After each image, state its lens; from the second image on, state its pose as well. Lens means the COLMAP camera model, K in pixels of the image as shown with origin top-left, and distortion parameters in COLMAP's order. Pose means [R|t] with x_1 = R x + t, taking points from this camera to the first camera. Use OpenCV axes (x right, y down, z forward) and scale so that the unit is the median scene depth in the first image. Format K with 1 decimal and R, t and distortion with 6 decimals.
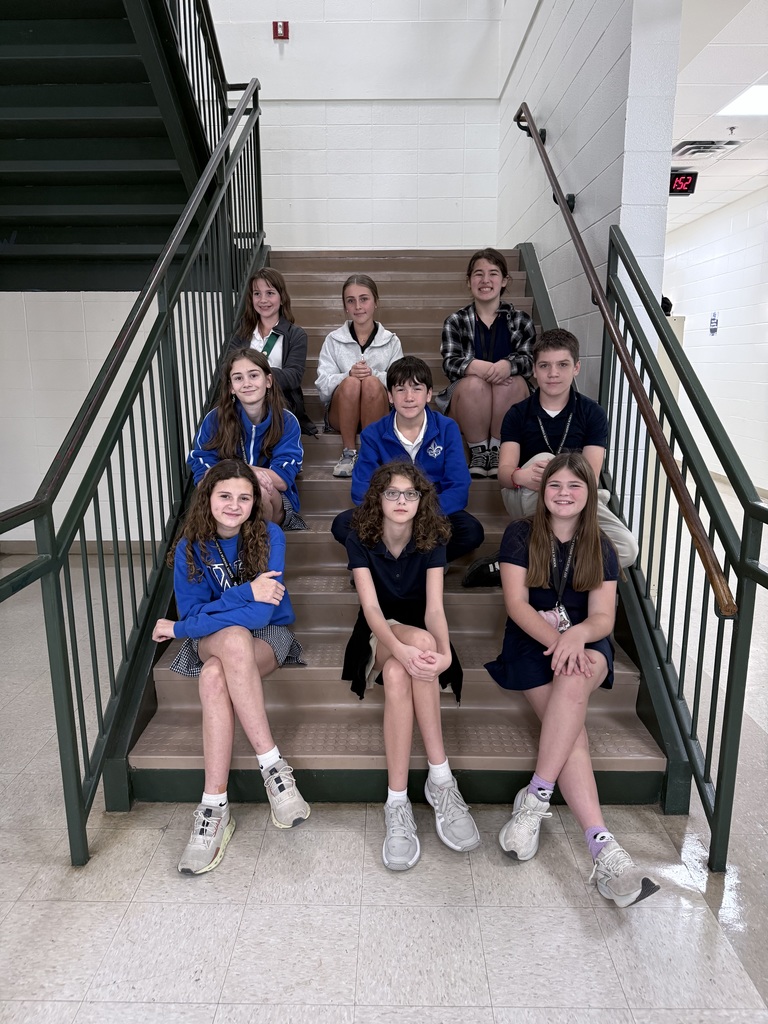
lens RADIAL K [[715.7, 0, 385.9], [0, 715.7, 509.4], [0, 0, 1]] dist [-0.011046, 0.001732]
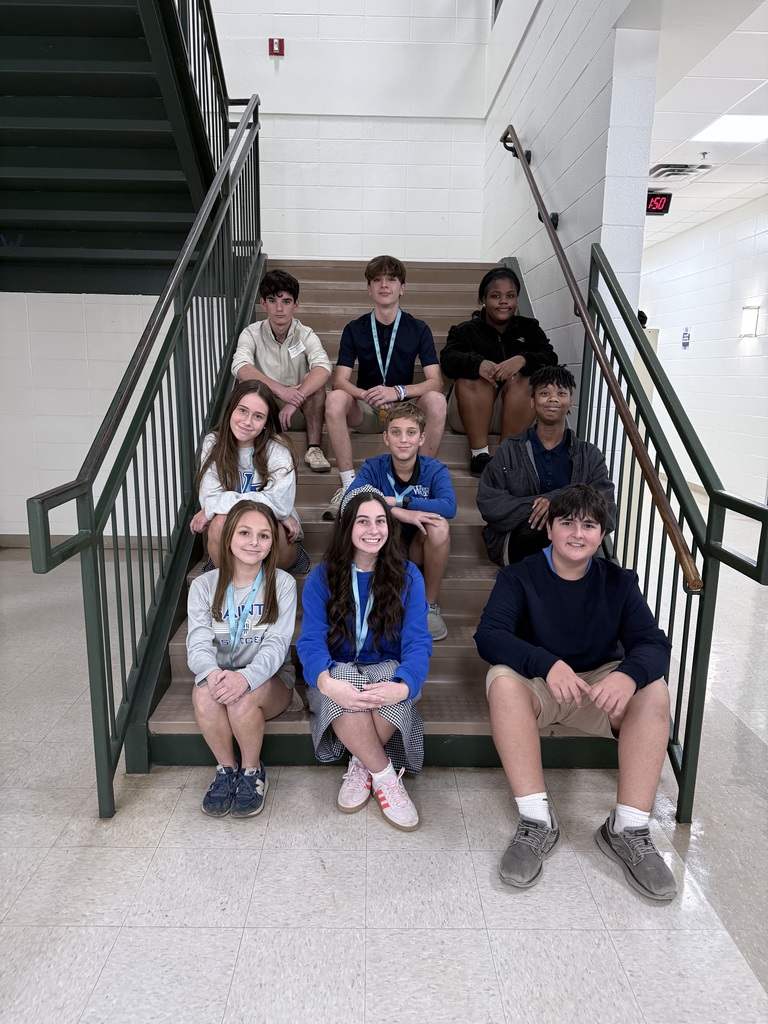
lens RADIAL K [[713.1, 0, 384.0], [0, 713.1, 512.0], [0, 0, 1]] dist [-0.002796, -0.006423]
pose [[0.999449, 0.012012, 0.030952, -0.034479], [-0.011747, 0.999893, -0.008741, 0.027605], [-0.031054, 0.008373, 0.999483, -0.079937]]
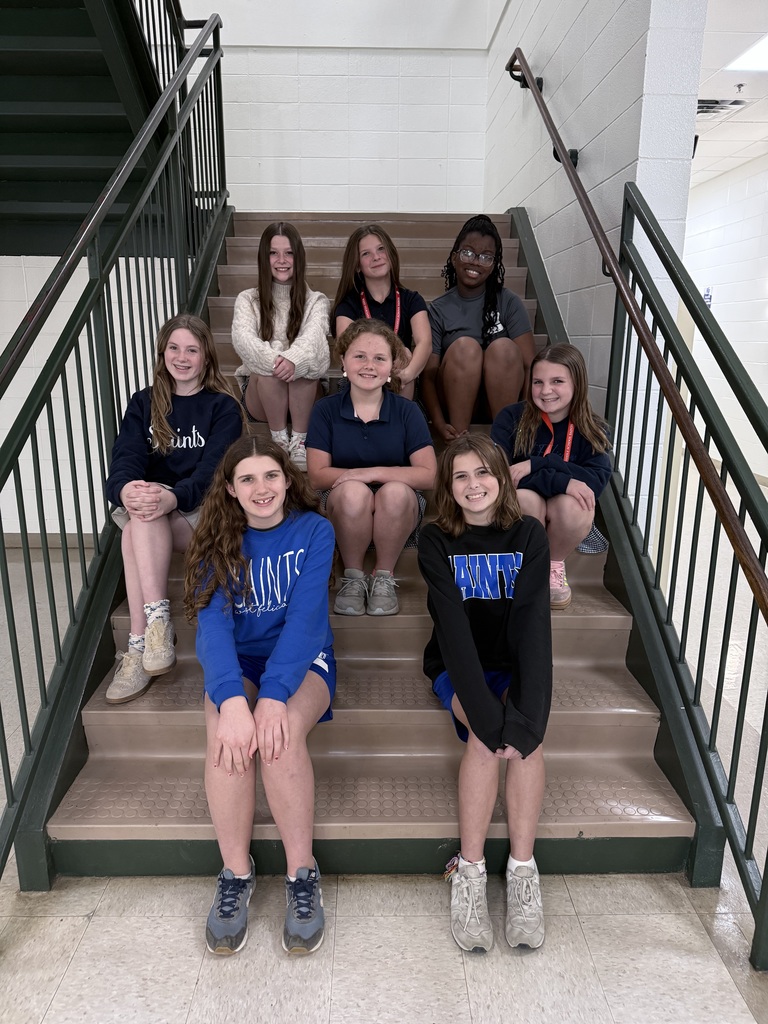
lens RADIAL K [[715.7, 0, 385.9], [0, 715.7, 509.4], [0, 0, 1]] dist [-0.011046, 0.001732]
pose [[0.999538, 0.001469, 0.030370, 0.002678], [-0.002560, 0.999352, 0.035912, -0.040172], [-0.030297, -0.035973, 0.998893, 0.156784]]
